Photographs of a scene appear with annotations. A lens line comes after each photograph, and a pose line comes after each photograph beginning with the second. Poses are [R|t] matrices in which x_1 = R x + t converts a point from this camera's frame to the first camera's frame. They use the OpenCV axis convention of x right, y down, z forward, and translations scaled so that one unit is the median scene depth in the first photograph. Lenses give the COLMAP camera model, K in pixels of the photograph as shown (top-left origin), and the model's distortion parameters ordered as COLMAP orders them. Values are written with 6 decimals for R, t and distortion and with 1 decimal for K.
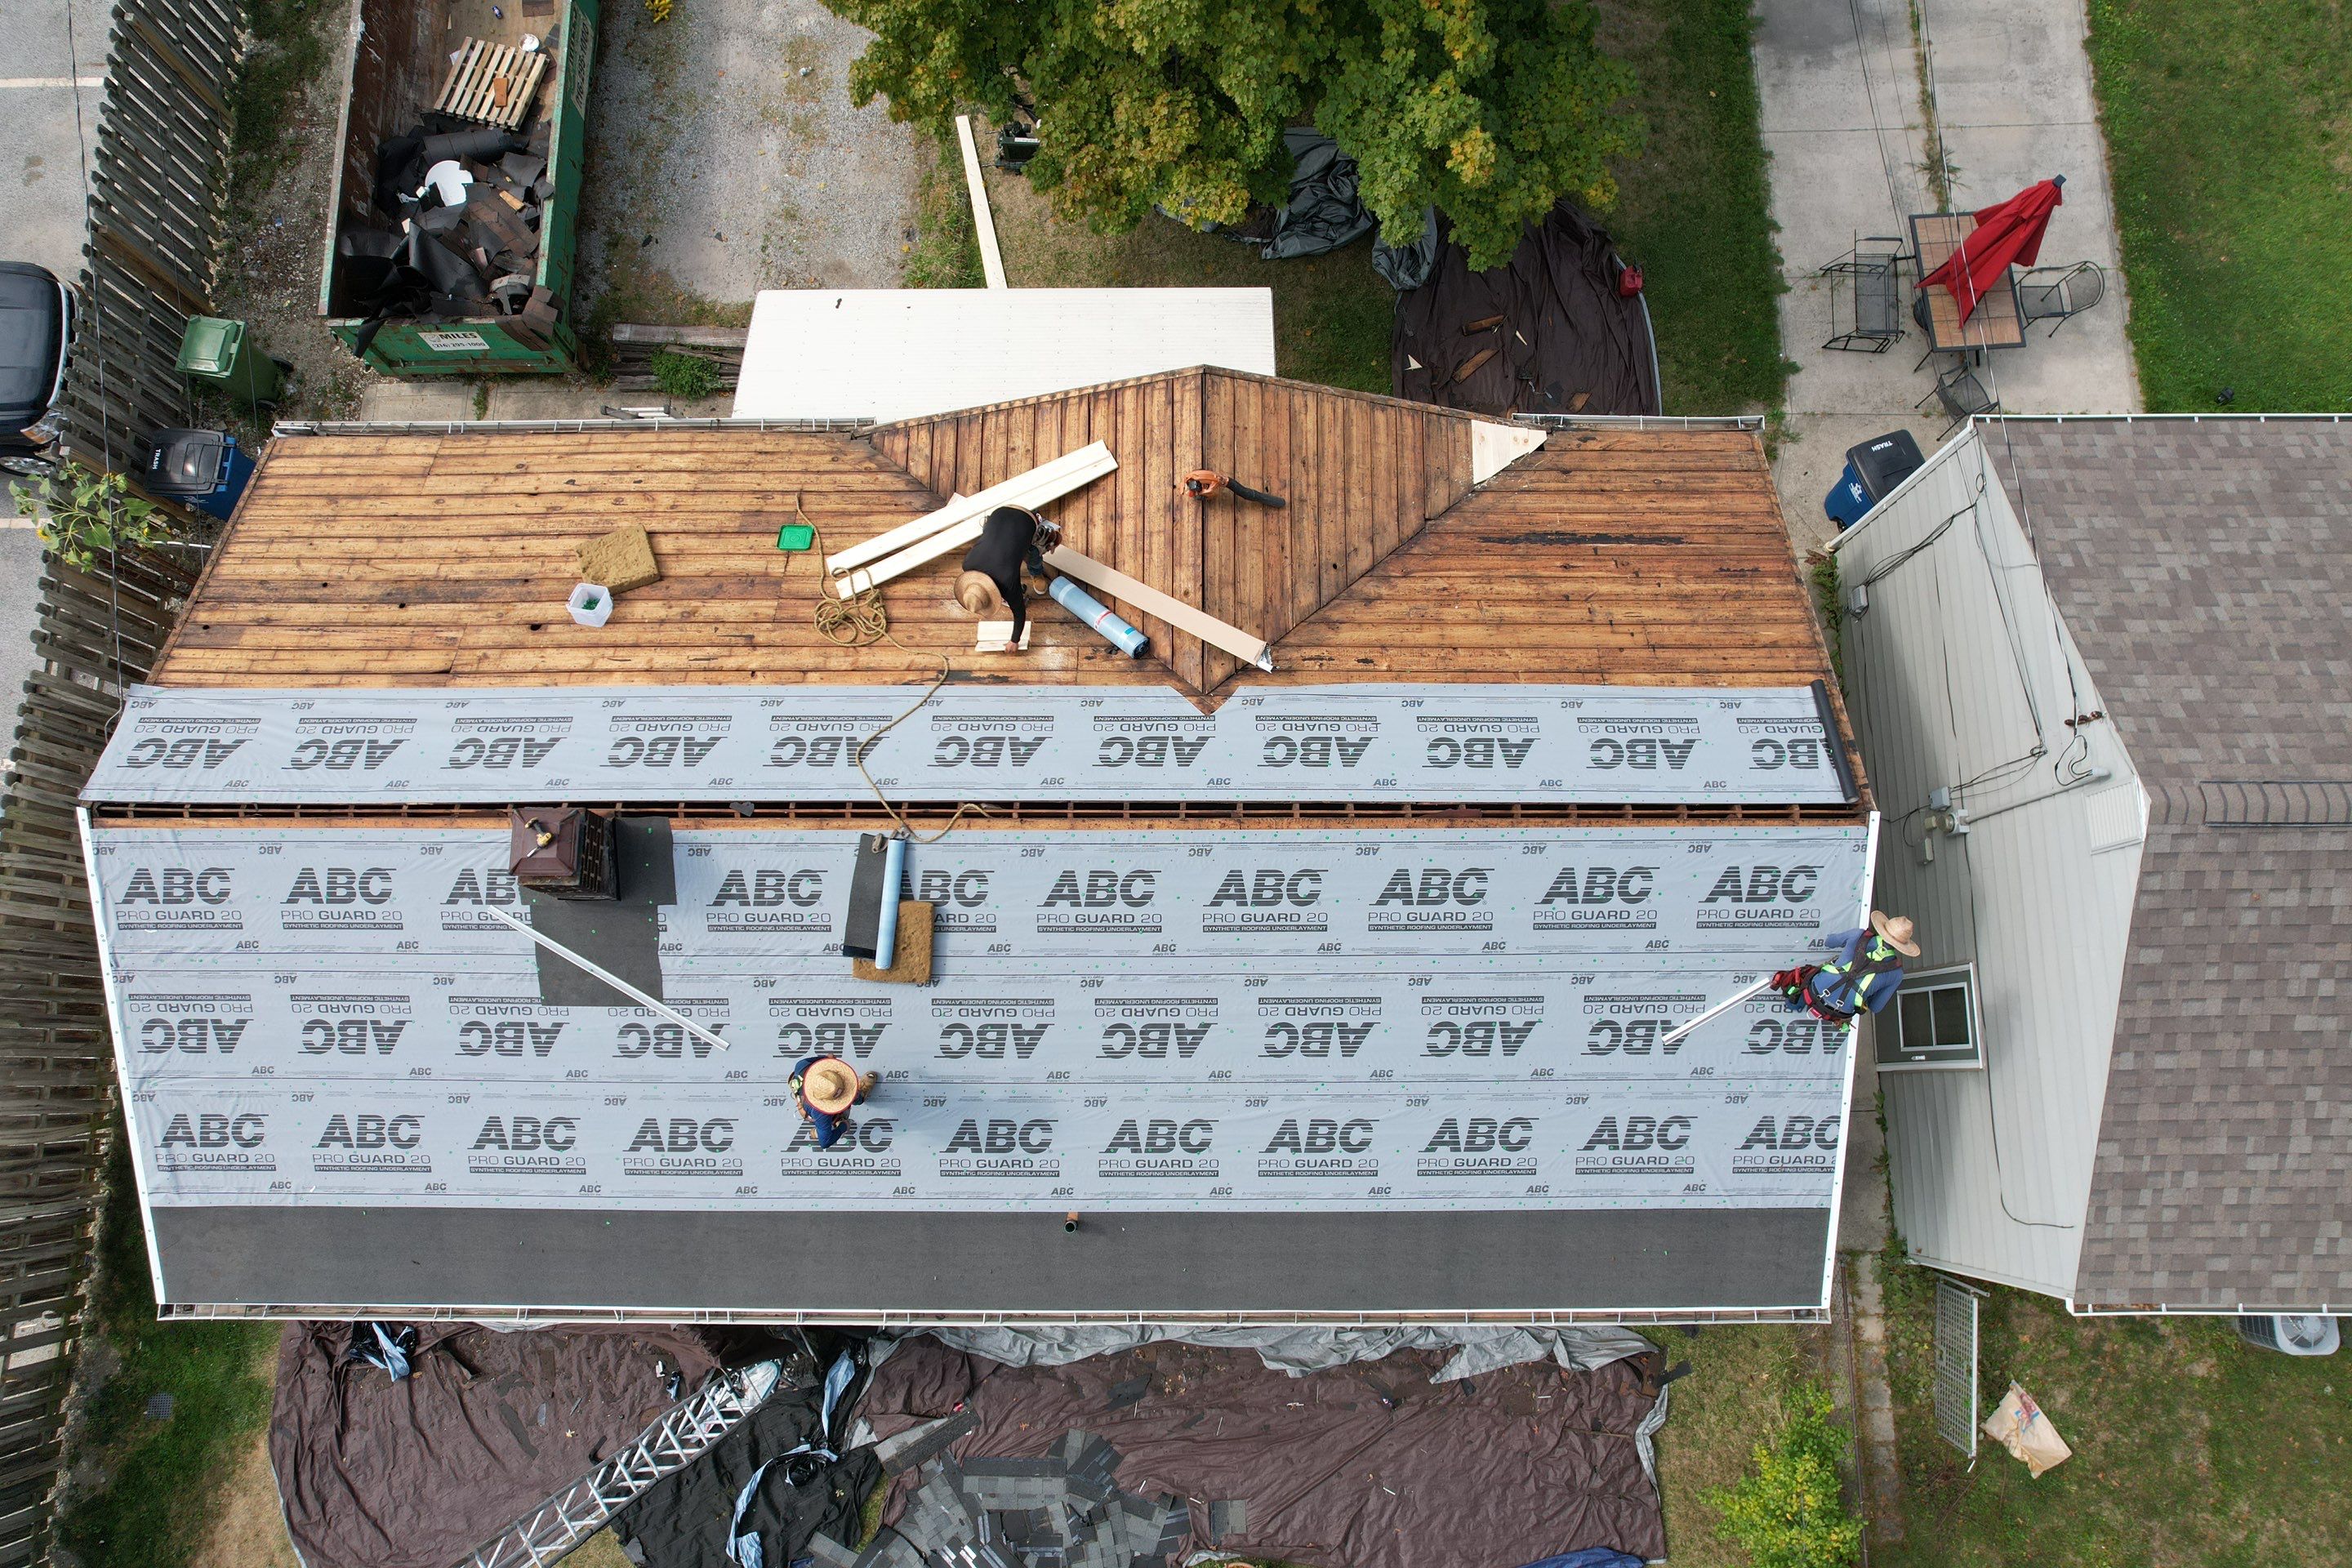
lens RADIAL K [[1505.1, 0, 1180.5], [0, 1505.1, 788.1], [0, 0, 1]] dist [-0.076088, 0.066071]
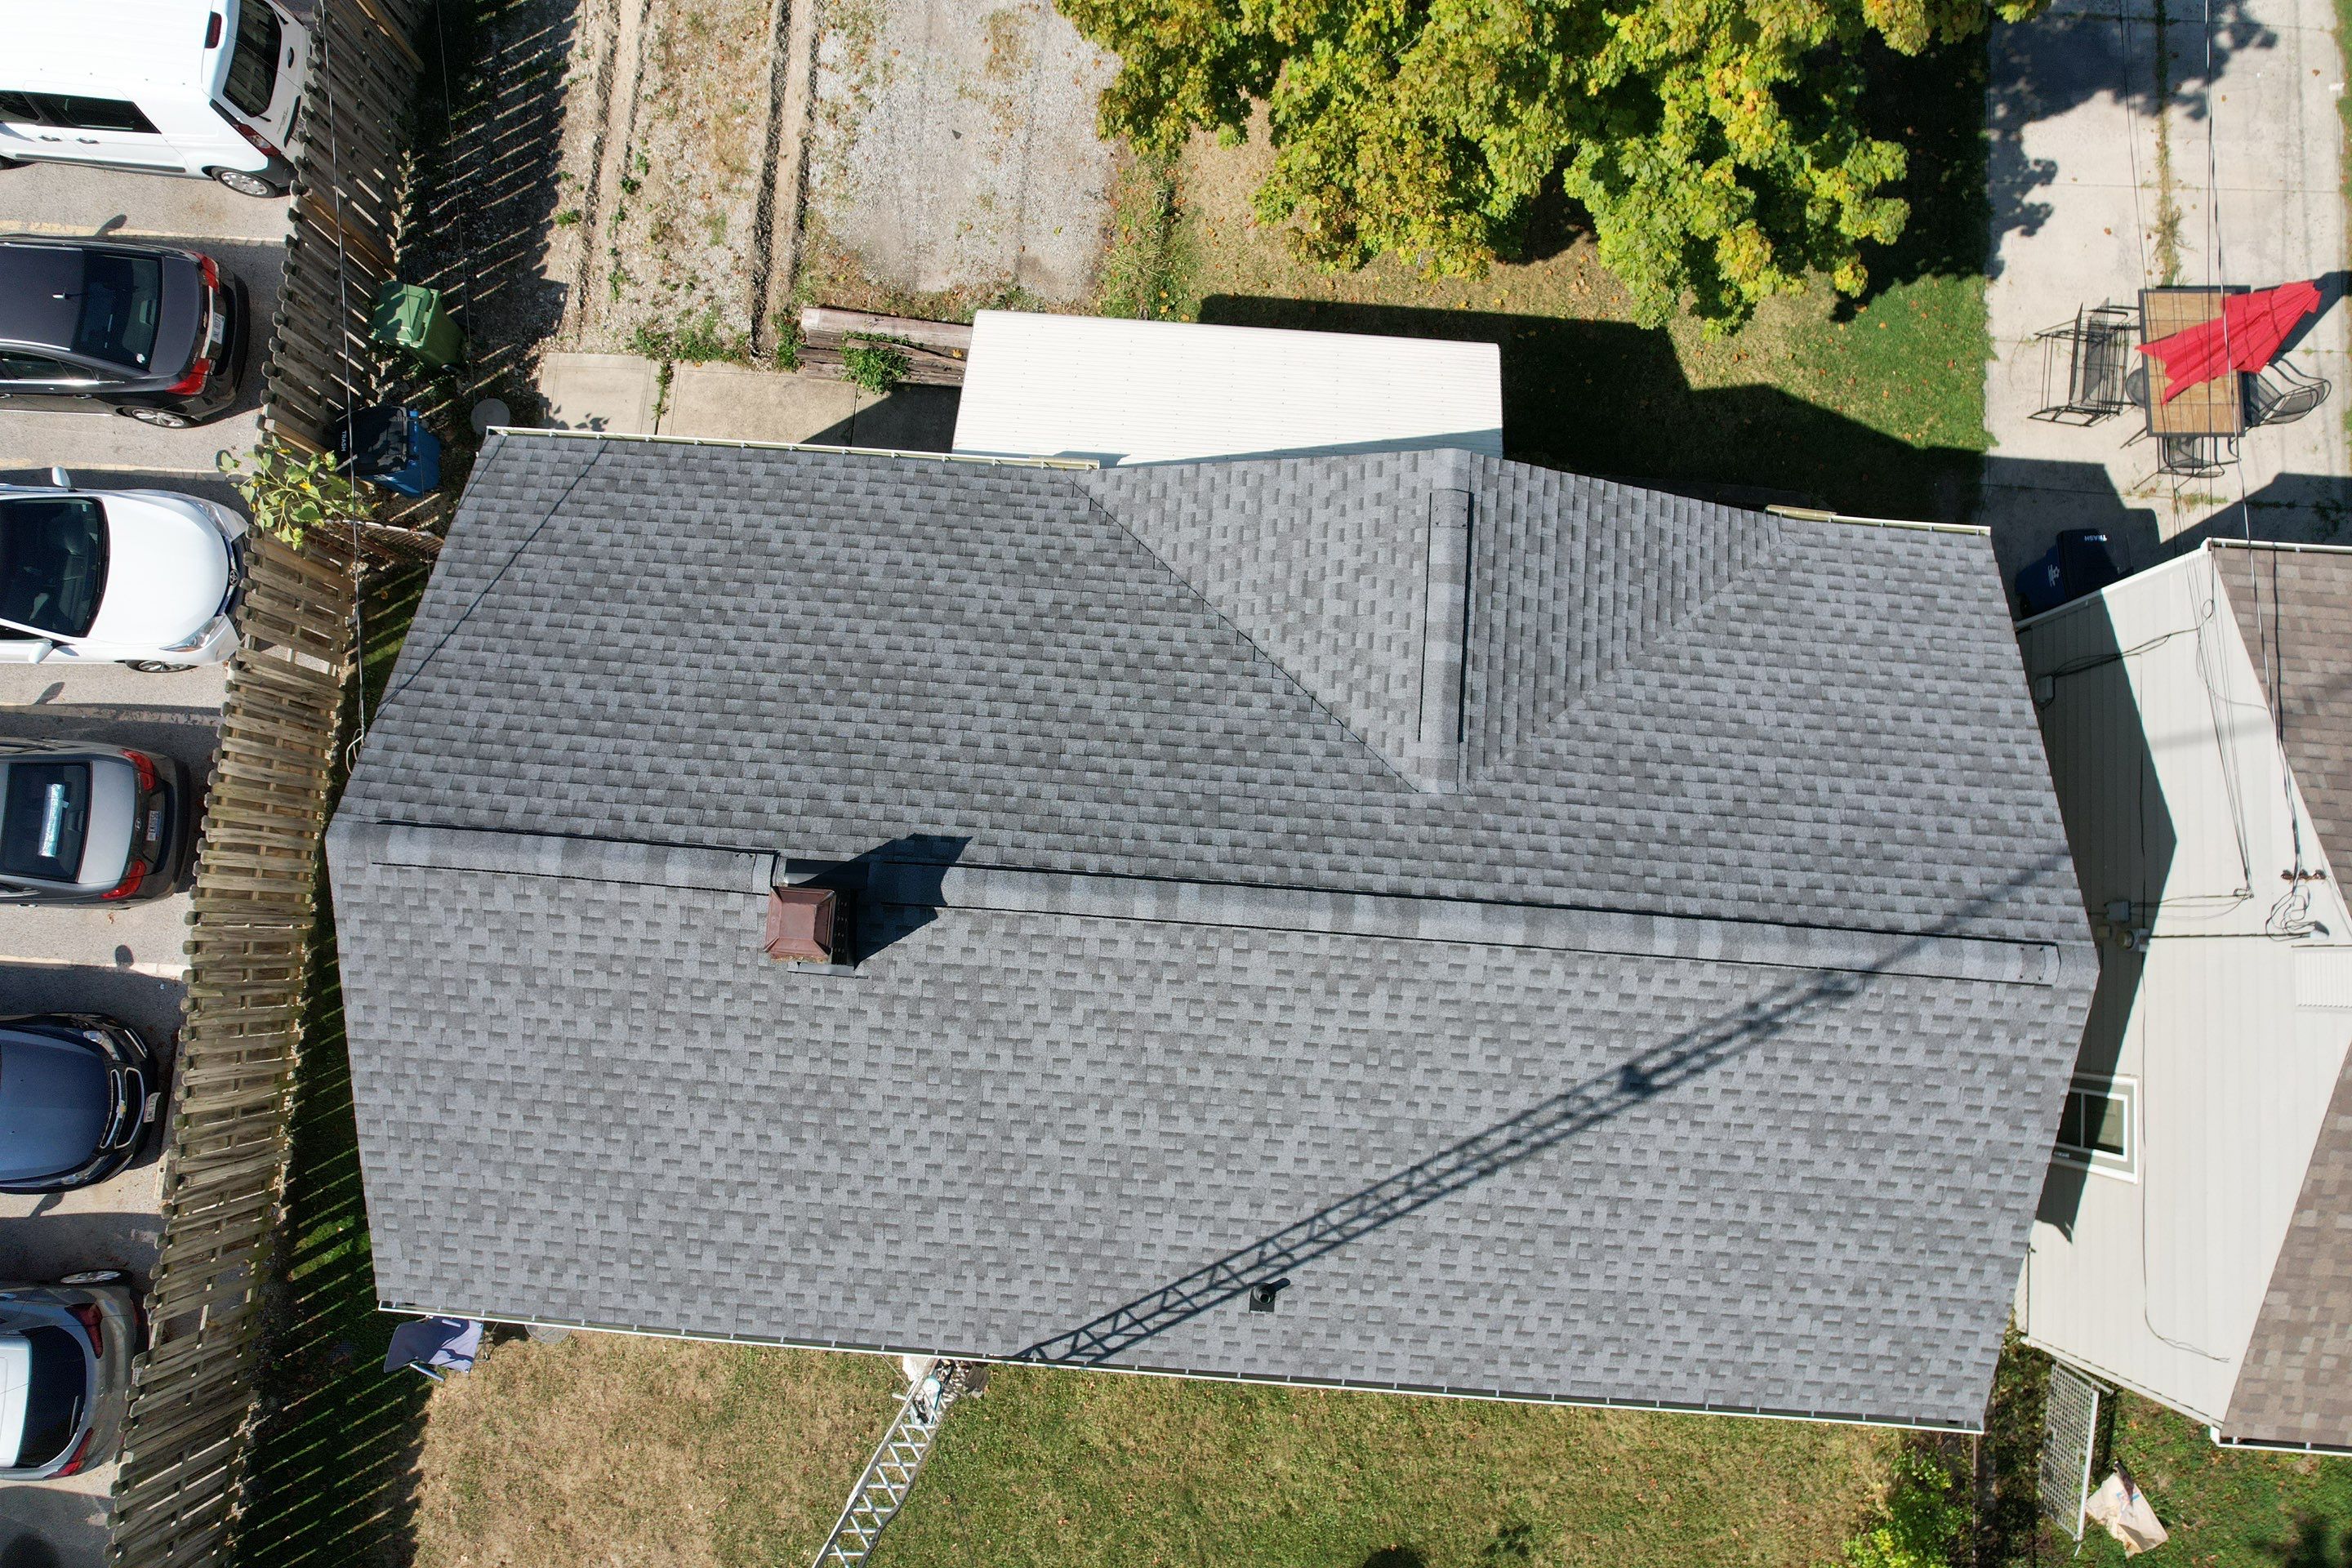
lens RADIAL K [[1505.1, 0, 1176.3], [0, 1505.1, 785.9], [0, 0, 1]] dist [-0.076088, 0.066071]
pose [[0.997433, 0.070938, -0.009724, -0.149127], [-0.069858, 0.993918, 0.085125, -0.141808], [0.015704, -0.084227, 0.996323, -0.004898]]
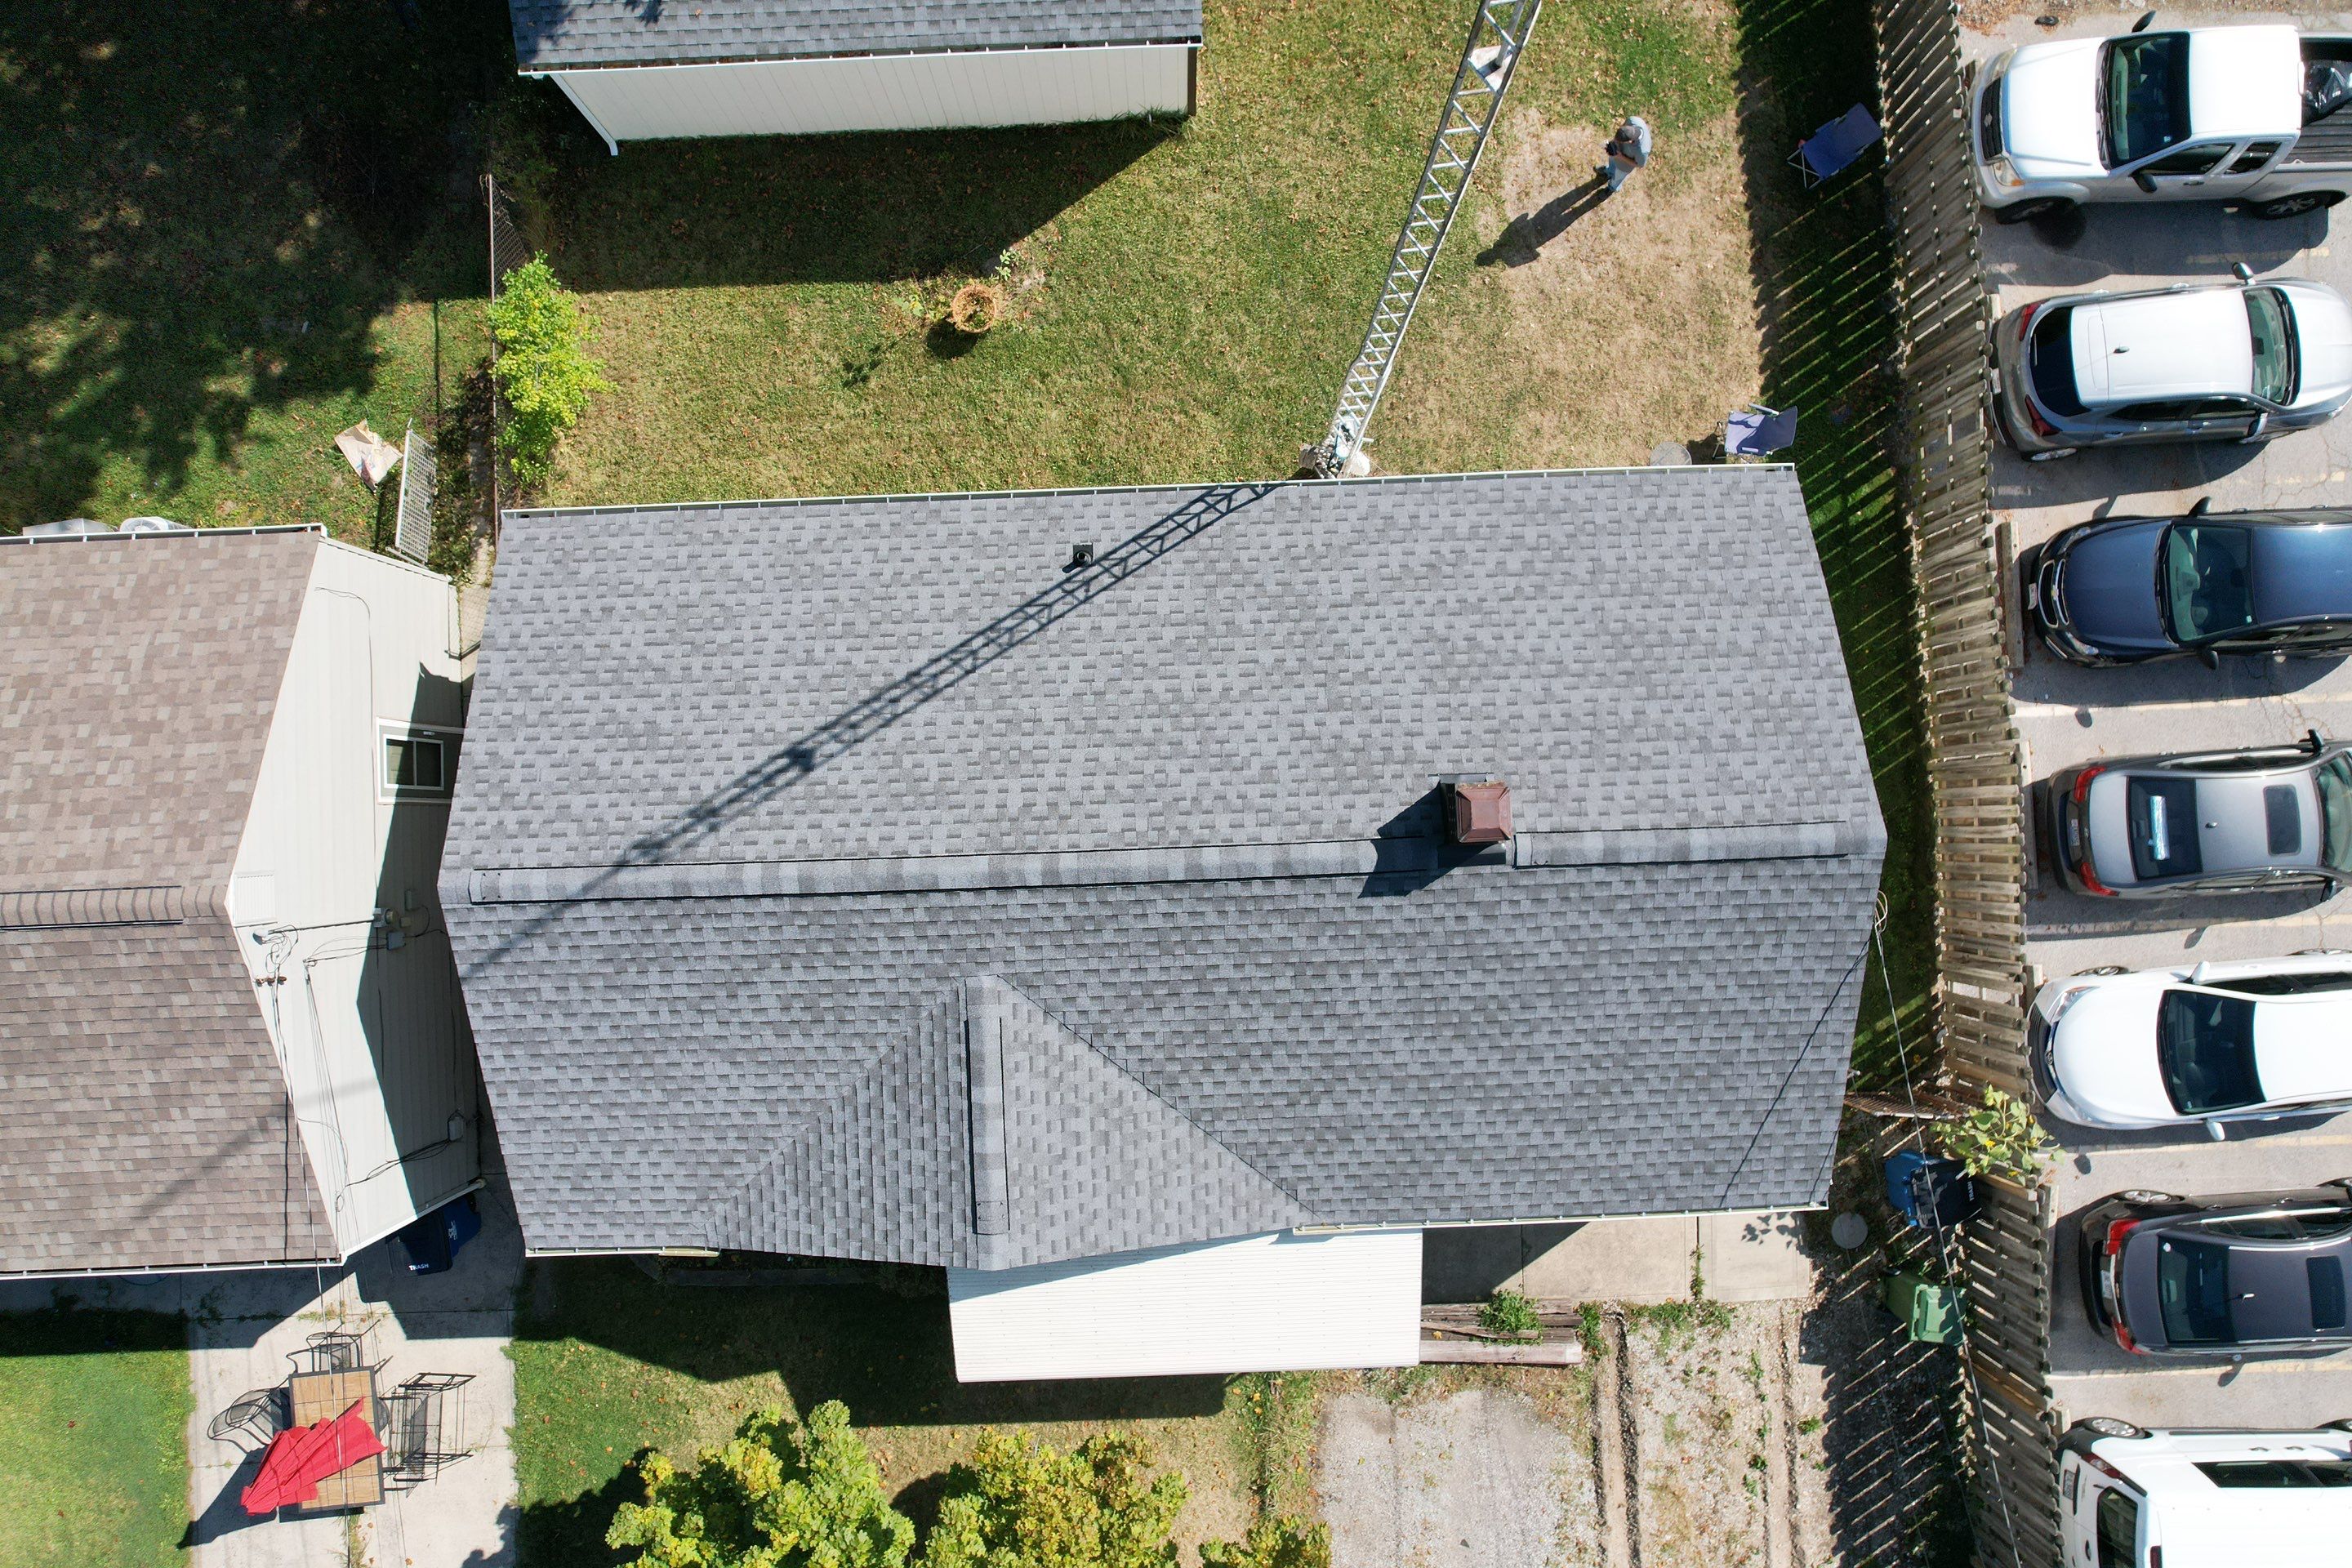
lens RADIAL K [[1505.1, 0, 1171.4], [0, 1505.1, 785.1], [0, 0, 1]] dist [-0.076088, 0.066071]
pose [[-0.999280, 0.036712, 0.009613, -0.155623], [-0.033700, -0.974911, 0.220028, -0.185807], [0.017449, 0.219545, 0.975446, -0.220959]]
